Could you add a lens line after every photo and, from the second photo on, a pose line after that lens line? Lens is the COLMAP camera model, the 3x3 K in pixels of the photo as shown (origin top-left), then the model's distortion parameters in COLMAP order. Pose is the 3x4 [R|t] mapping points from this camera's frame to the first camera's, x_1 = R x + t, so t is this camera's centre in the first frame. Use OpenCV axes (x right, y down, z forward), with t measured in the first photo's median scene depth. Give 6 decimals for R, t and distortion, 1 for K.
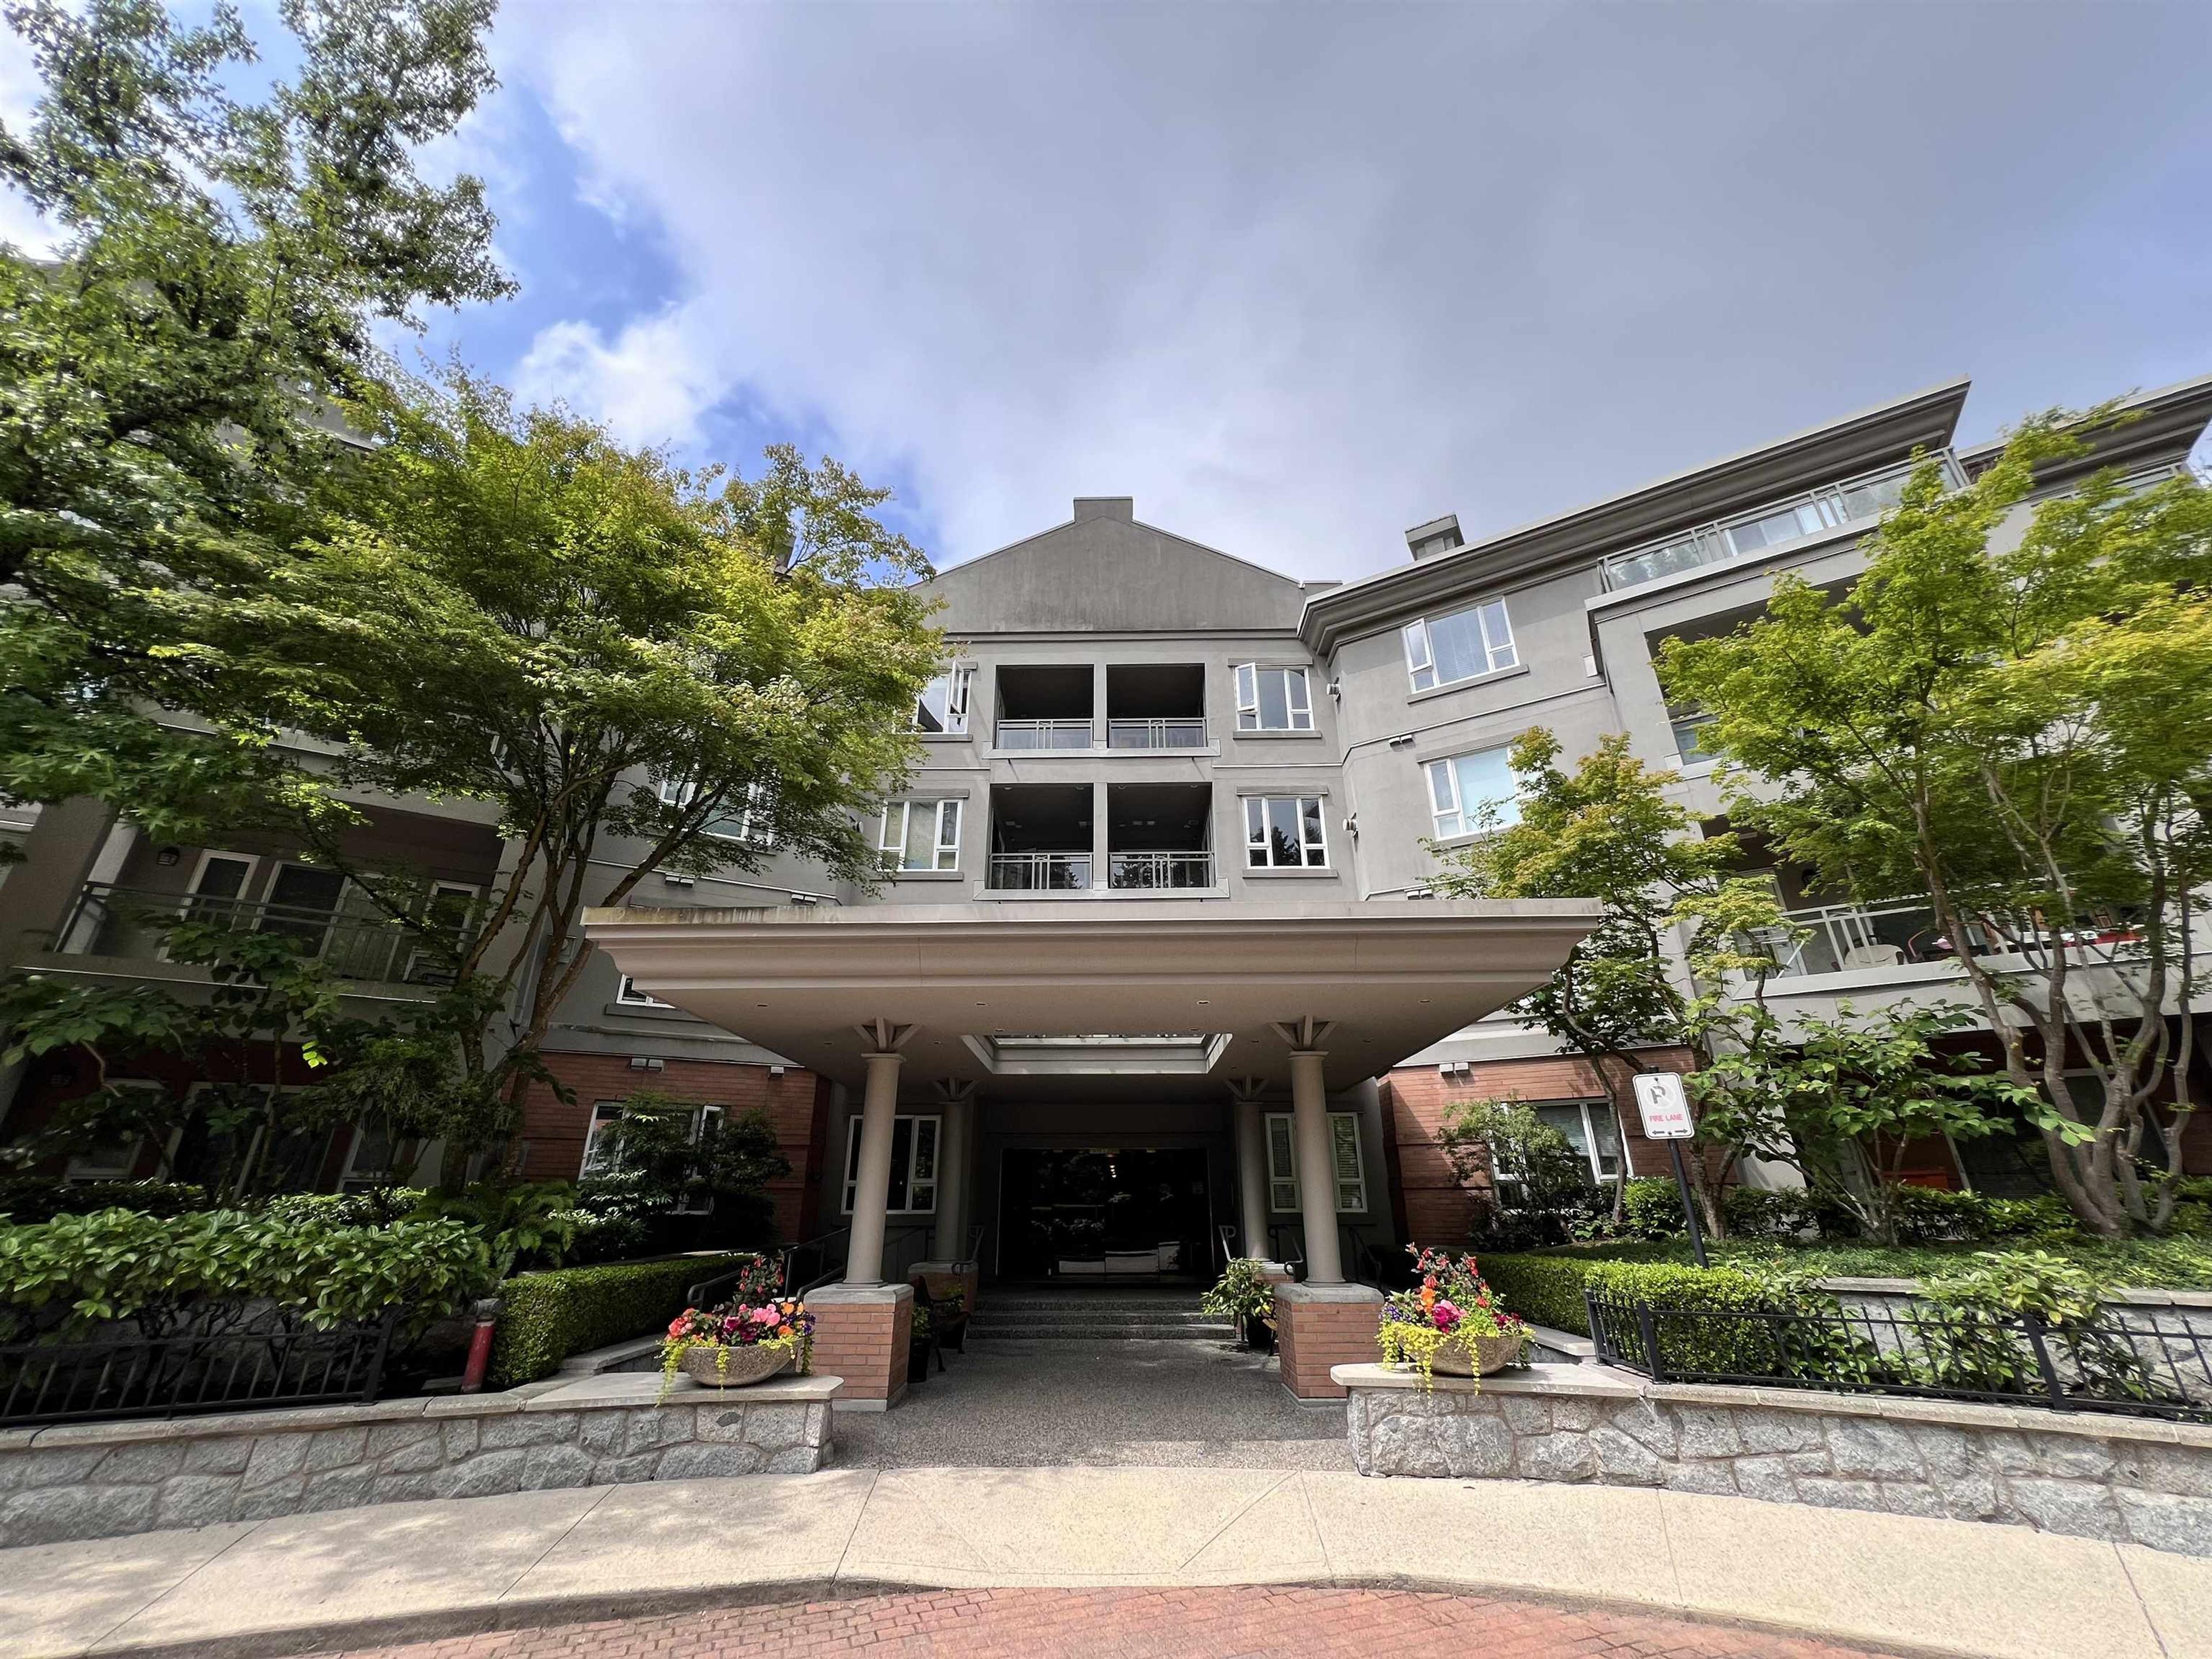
lens RADIAL K [[885.6, 0, 1098.3], [0, 885.6, 820.0], [0, 0, 1]] dist [0.001037, 0.000019]
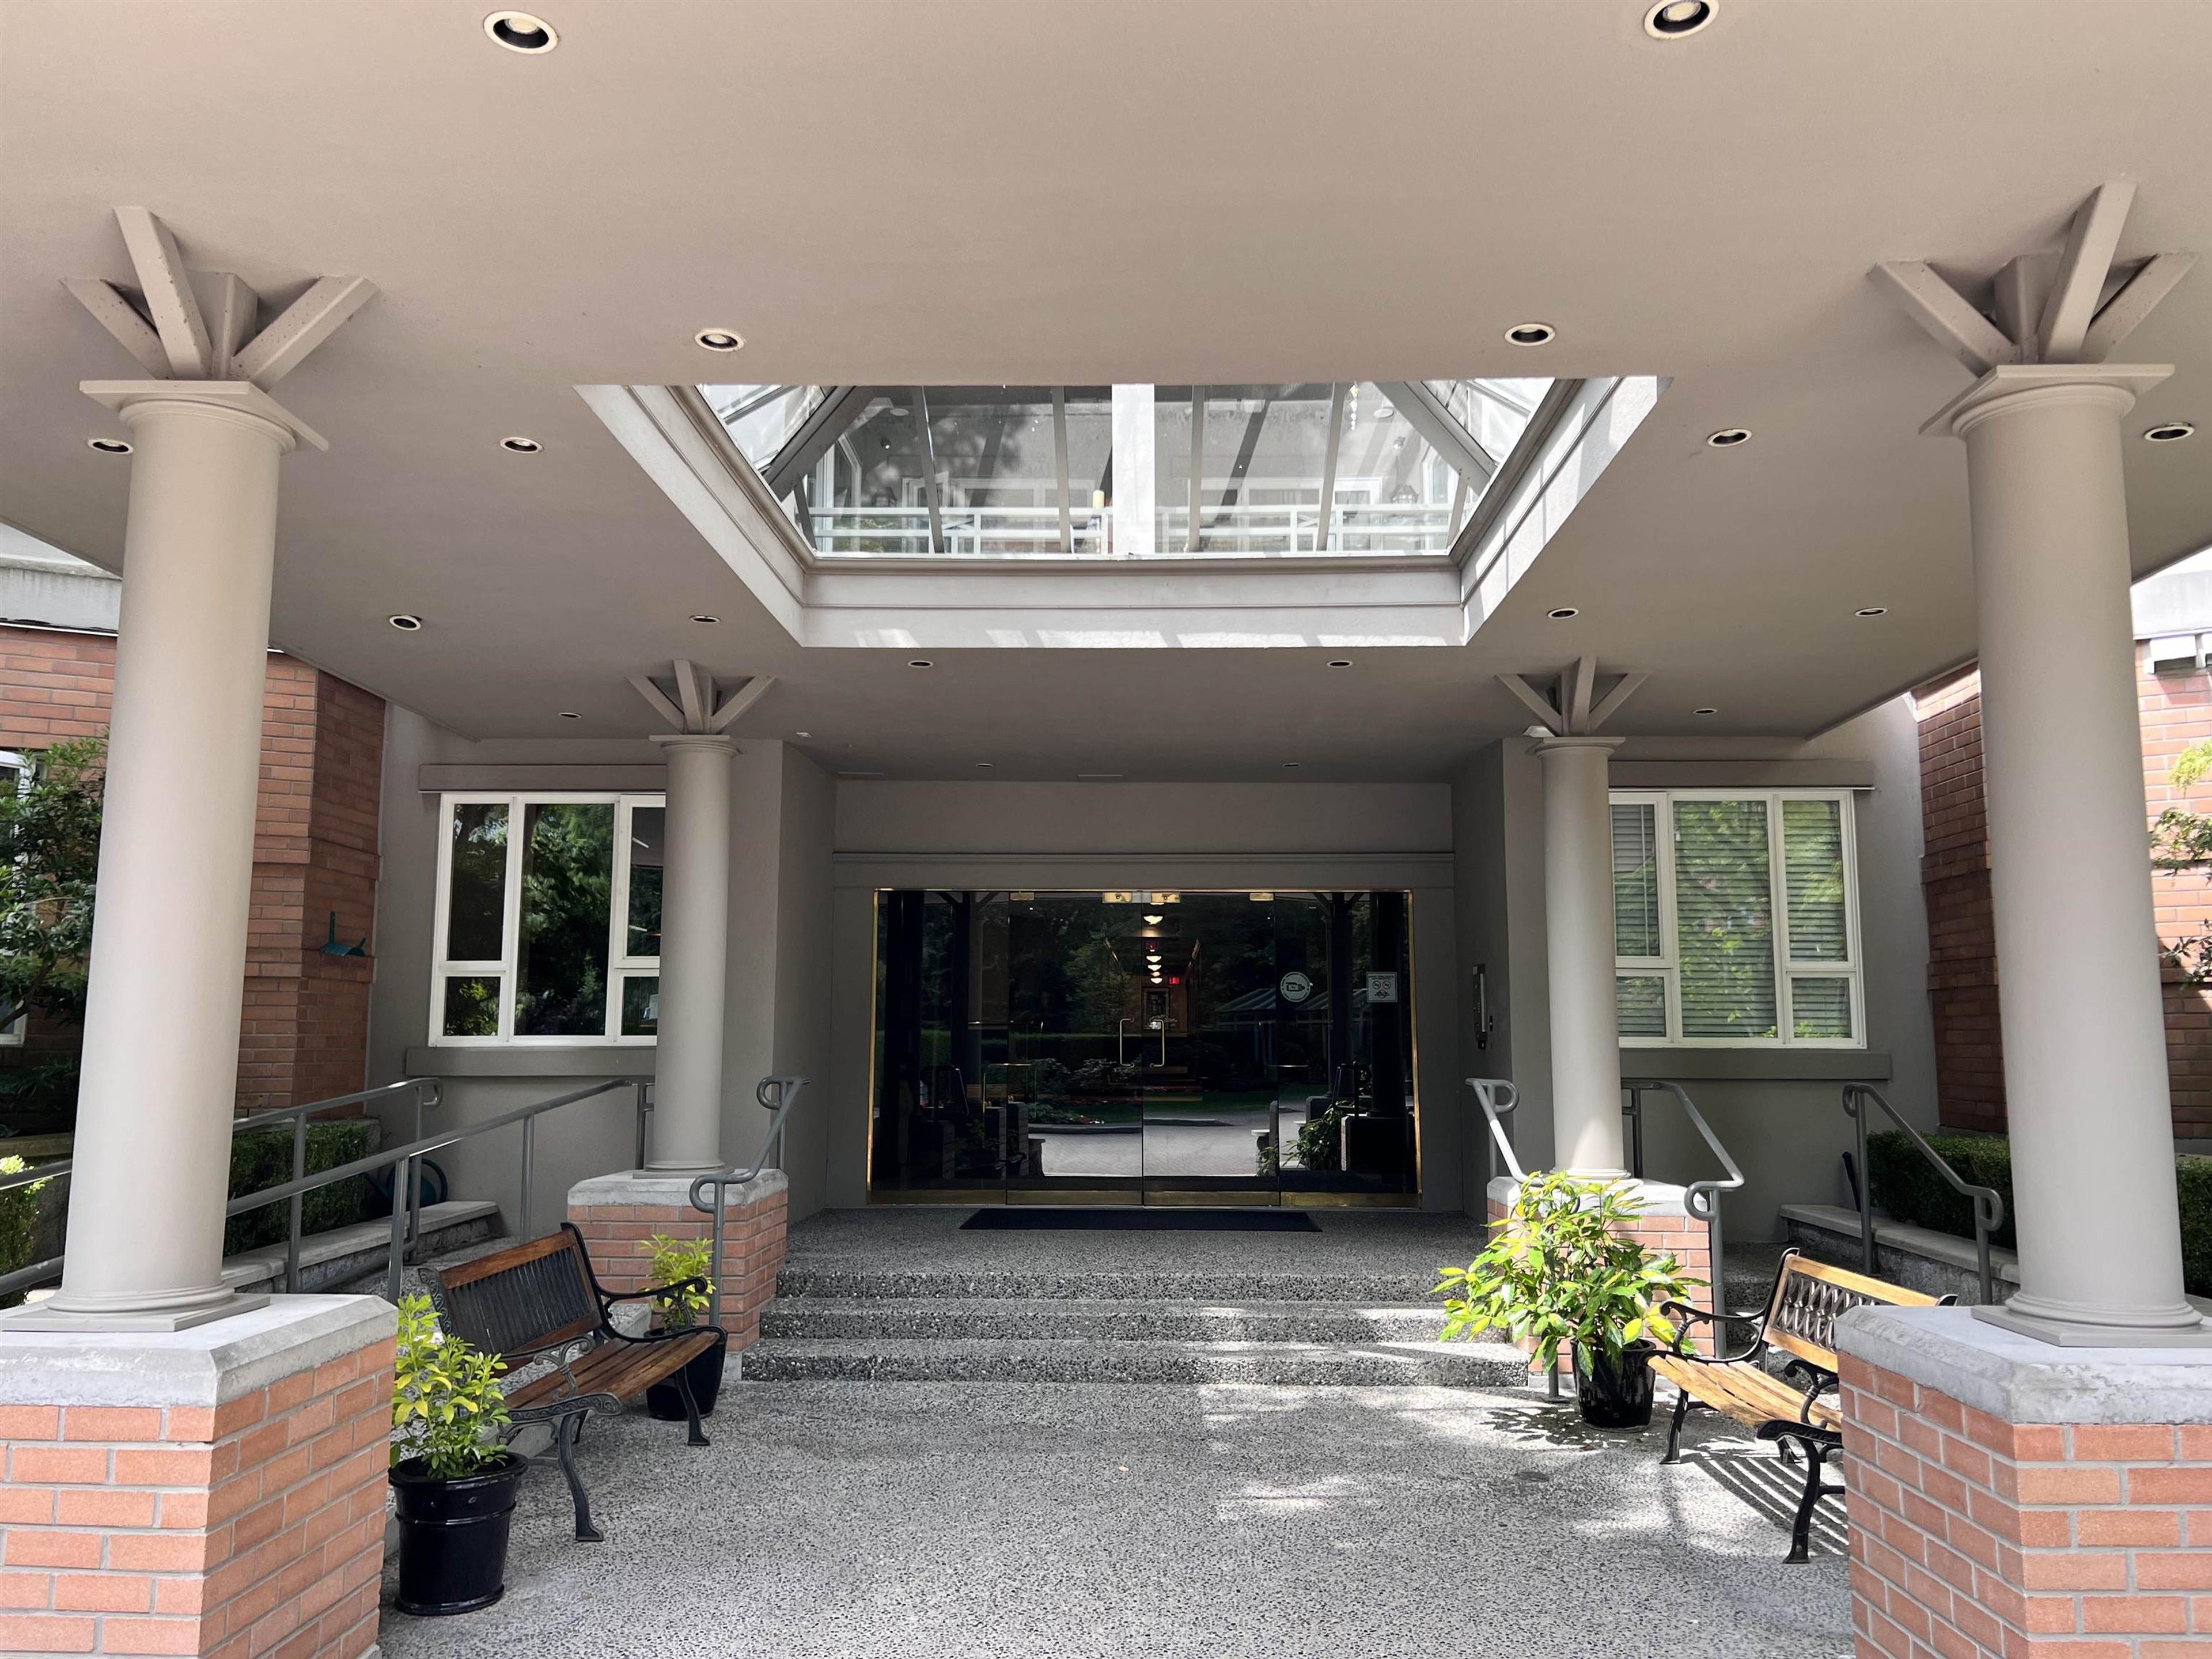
lens RADIAL K [[1679.5, 0, 1108.1], [0, 1679.5, 832.8], [0, 0, 1]] dist [-0.002133, -0.001534]
pose [[0.999920, 0.003678, -0.012080, 0.000377], [-0.000082, 0.958510, 0.285060, 0.185772], [0.012627, -0.285036, 0.958434, 0.413558]]
